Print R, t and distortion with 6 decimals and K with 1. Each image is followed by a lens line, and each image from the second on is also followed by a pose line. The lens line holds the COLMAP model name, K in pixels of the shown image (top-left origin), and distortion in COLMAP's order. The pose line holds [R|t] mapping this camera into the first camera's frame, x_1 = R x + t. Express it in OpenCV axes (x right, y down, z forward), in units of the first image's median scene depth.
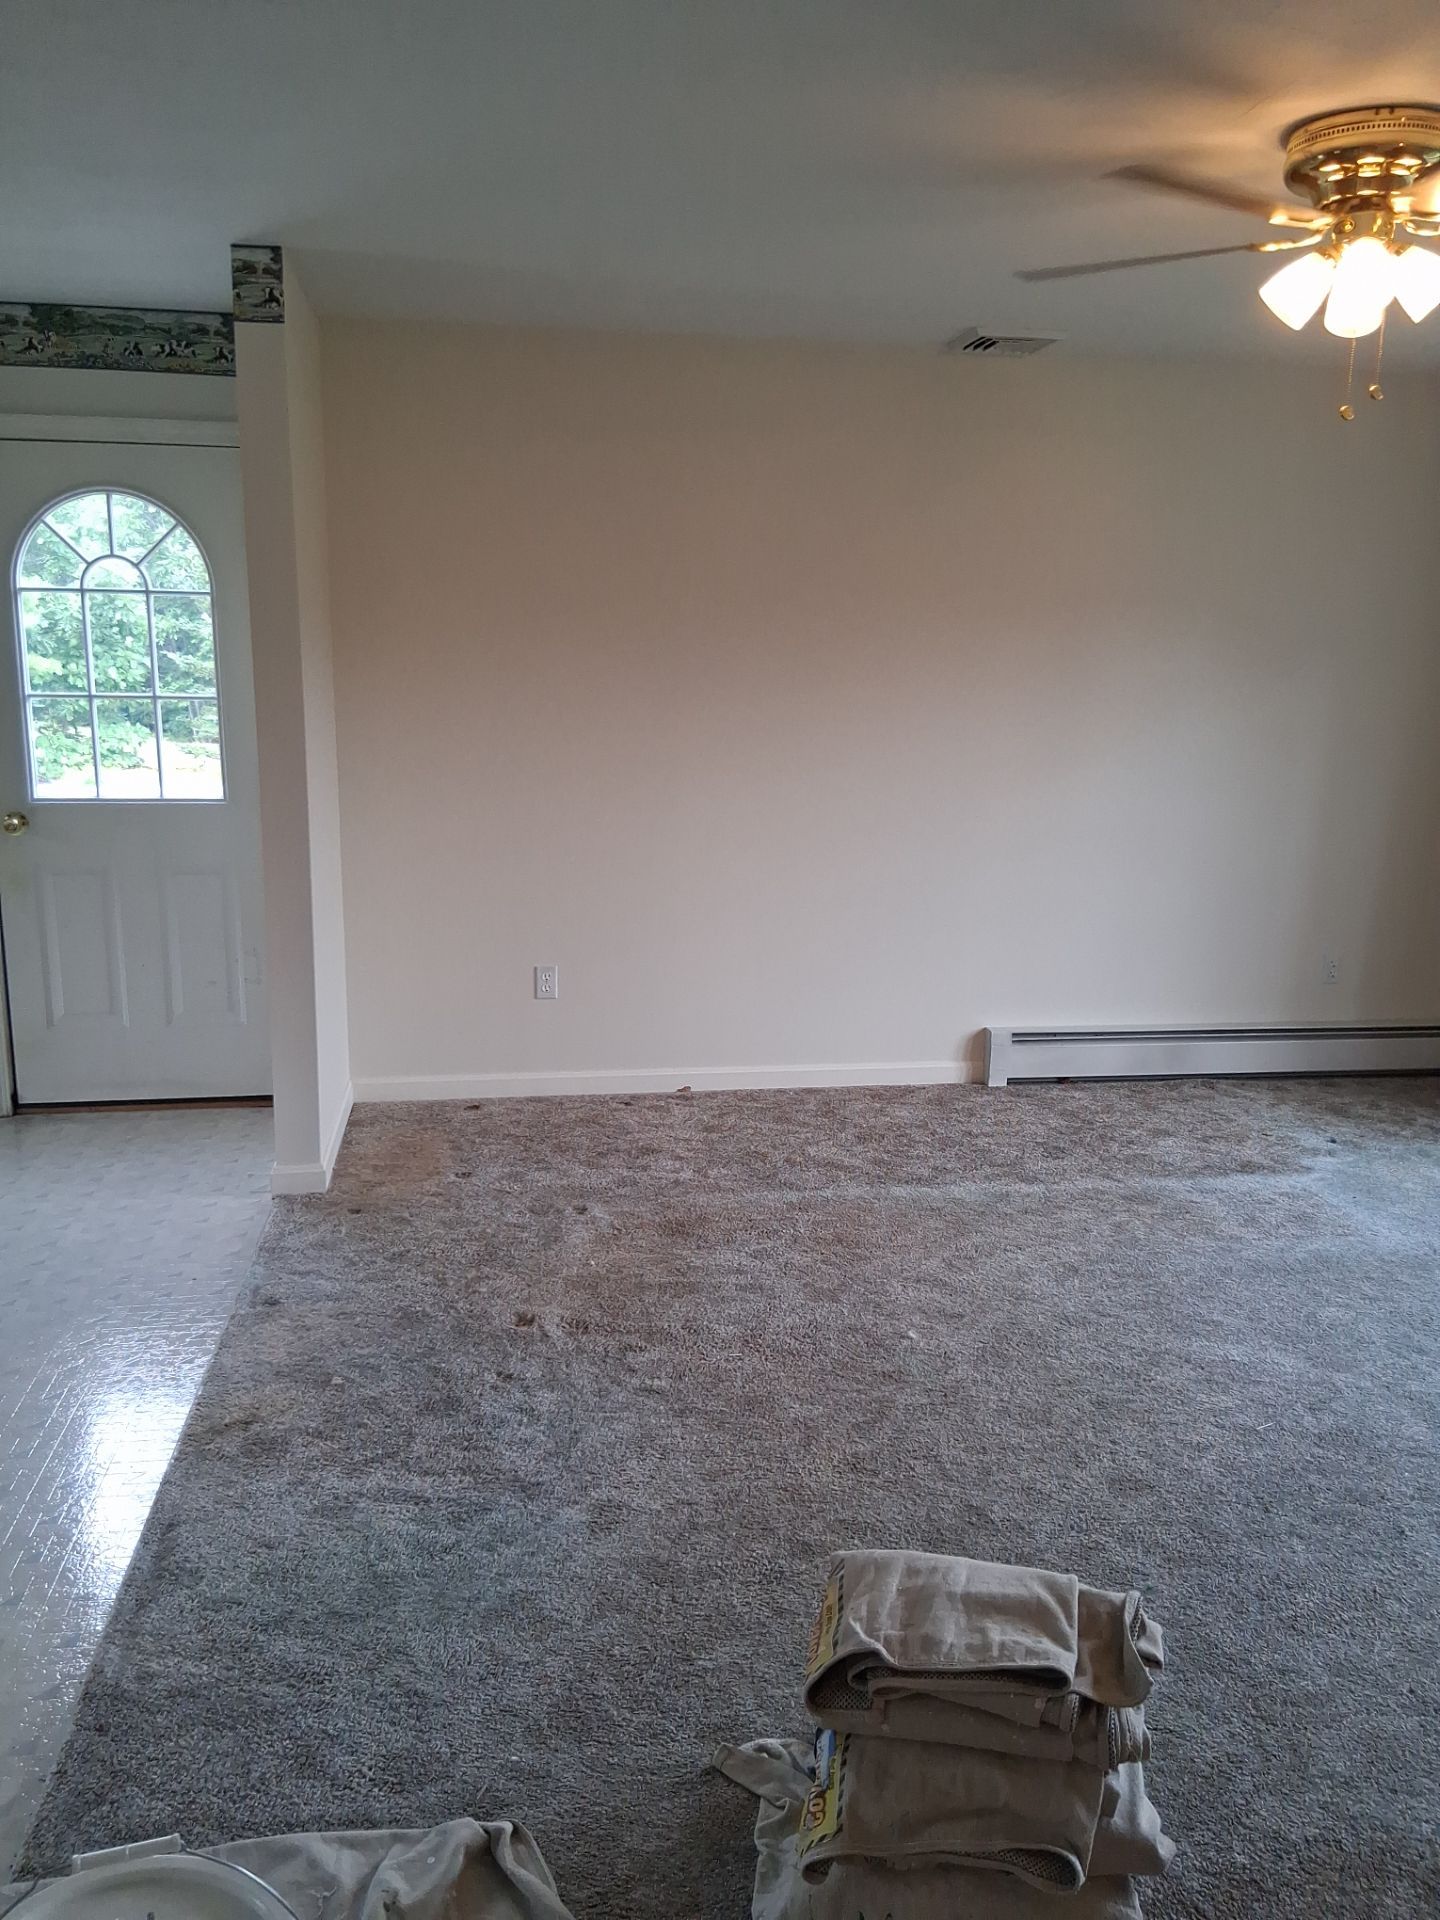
lens RADIAL K [[1472.9, 0, 725.8], [0, 1472.9, 949.4], [0, 0, 1]] dist [0.018857, -0.050647]
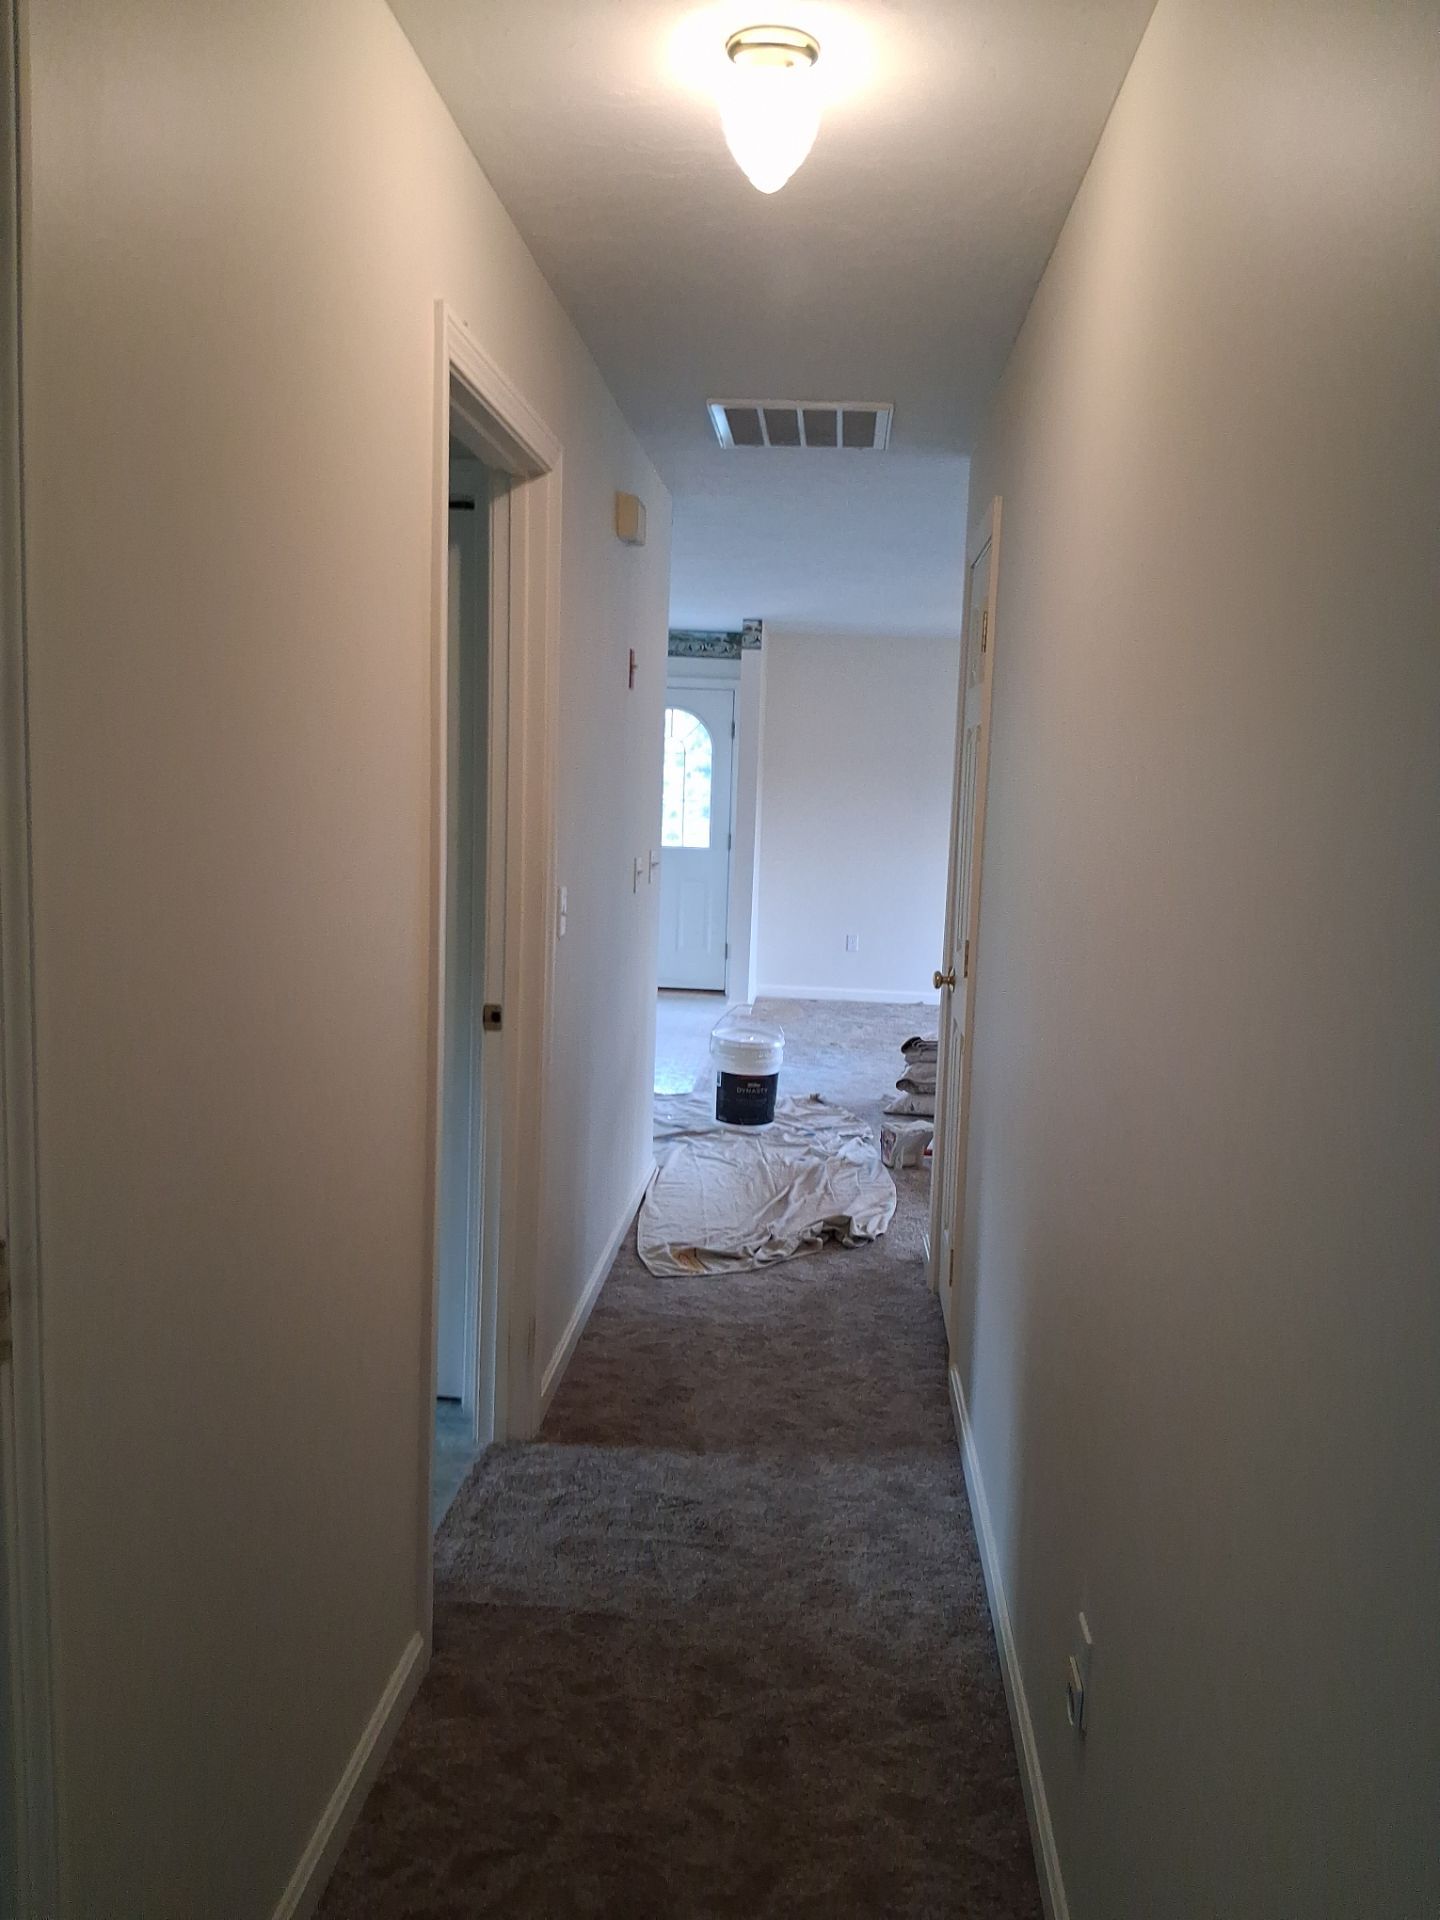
lens RADIAL K [[1472.9, 0, 723.0], [0, 1472.9, 964.4], [0, 0, 1]] dist [0.018857, -0.050647]
pose [[0.972904, 0.045044, -0.226779, 0.253808], [-0.064198, 0.994900, -0.077801, 0.339594], [0.222118, 0.090252, 0.970834, -1.543877]]
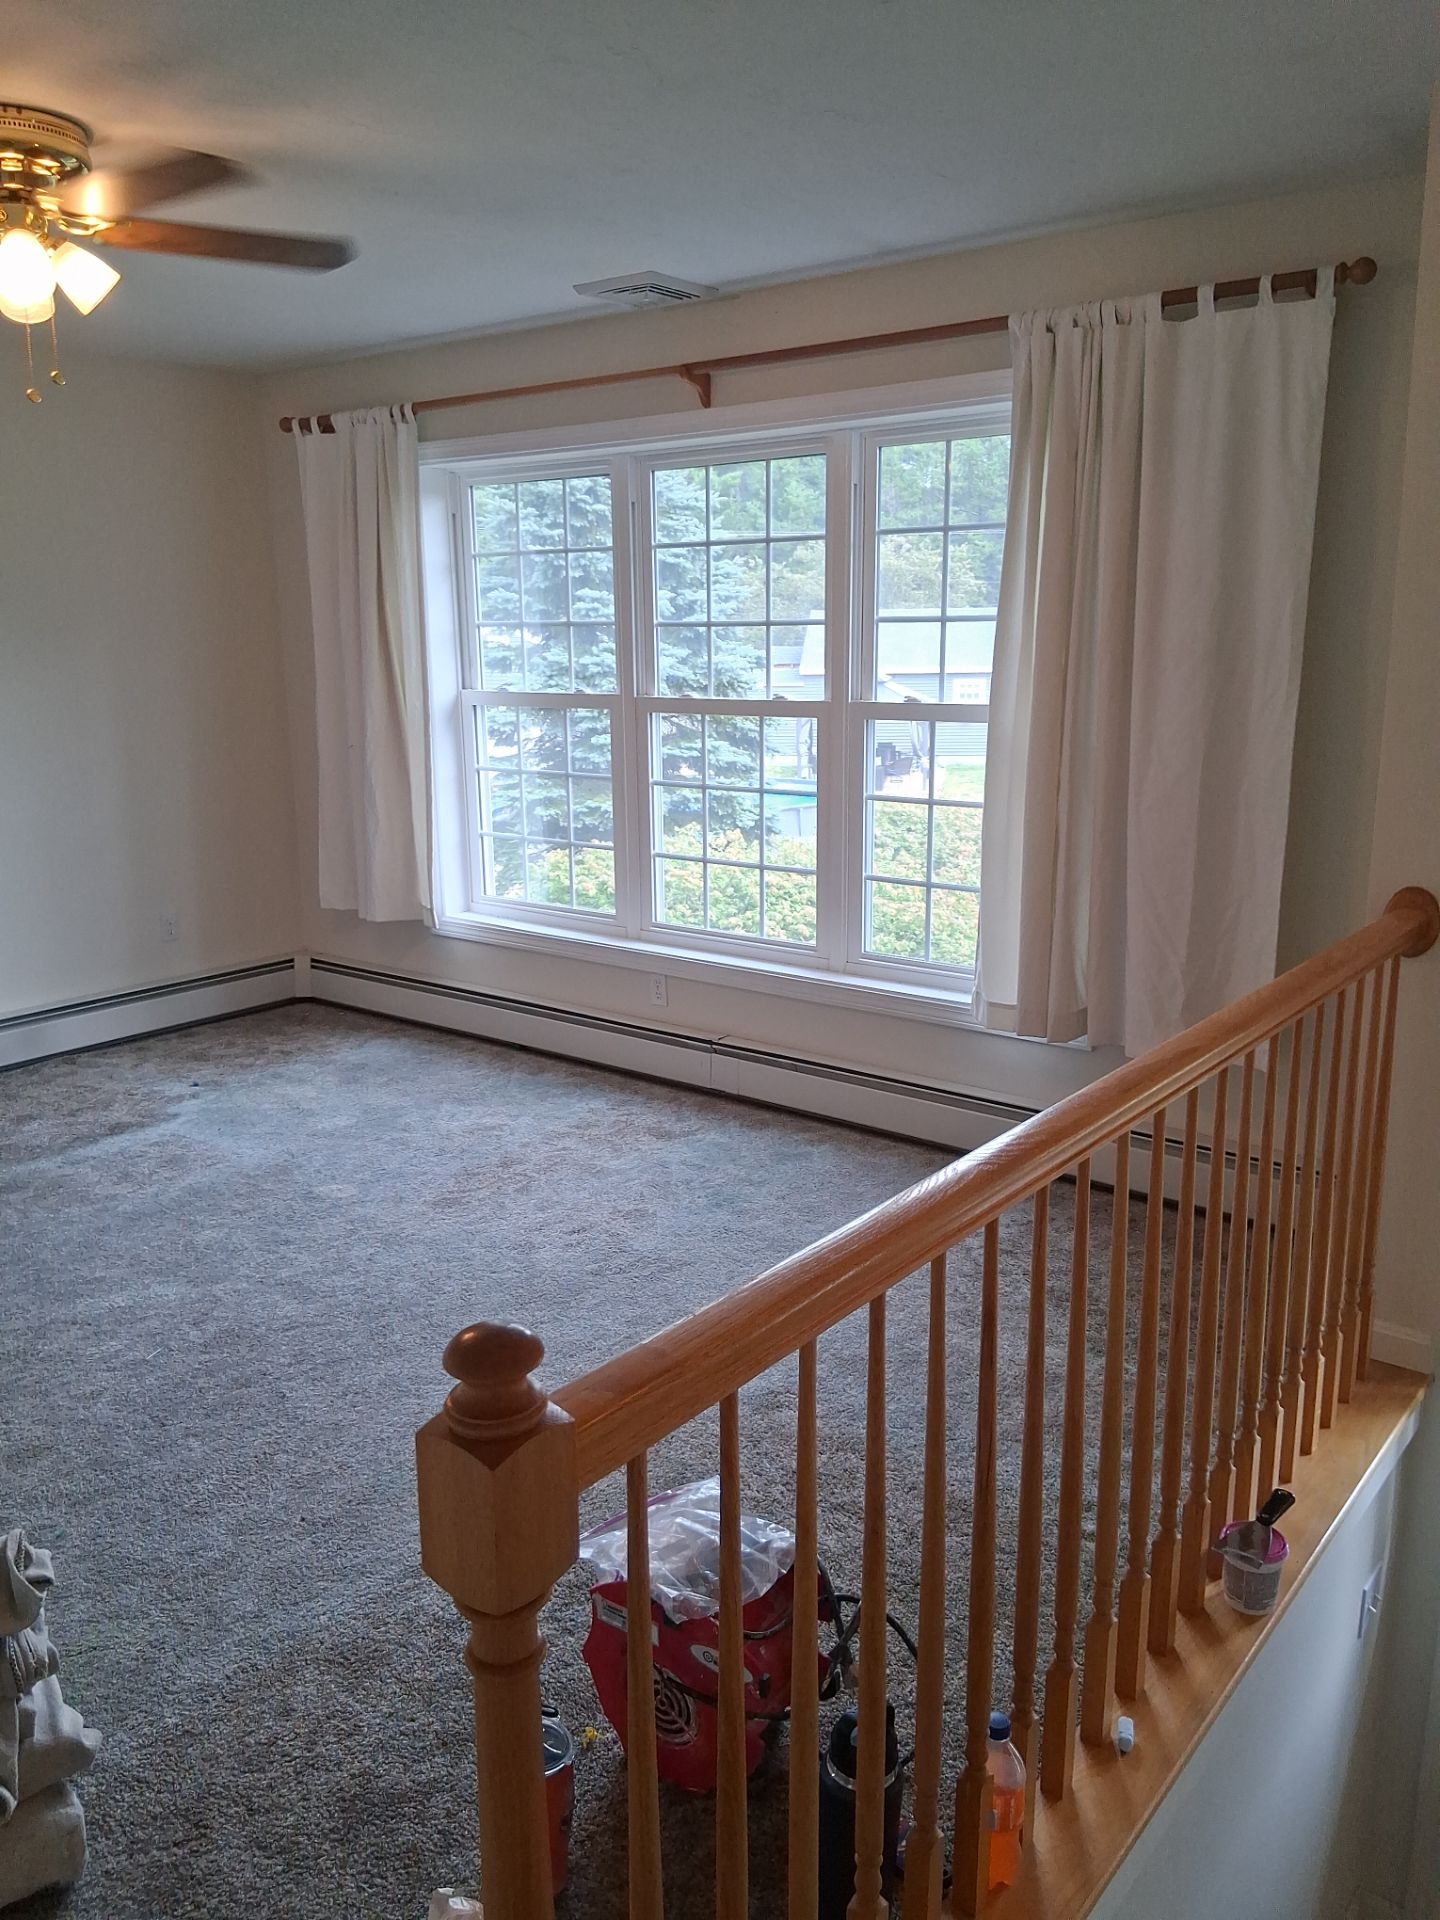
lens RADIAL K [[1472.9, 0, 727.8], [0, 1472.9, 941.3], [0, 0, 1]] dist [0.018857, -0.050647]
pose [[0.730148, -0.176672, 0.660054, 0.015242], [0.166655, 0.982868, 0.078724, 0.013705], [-0.662654, 0.052521, 0.747082, -0.069834]]
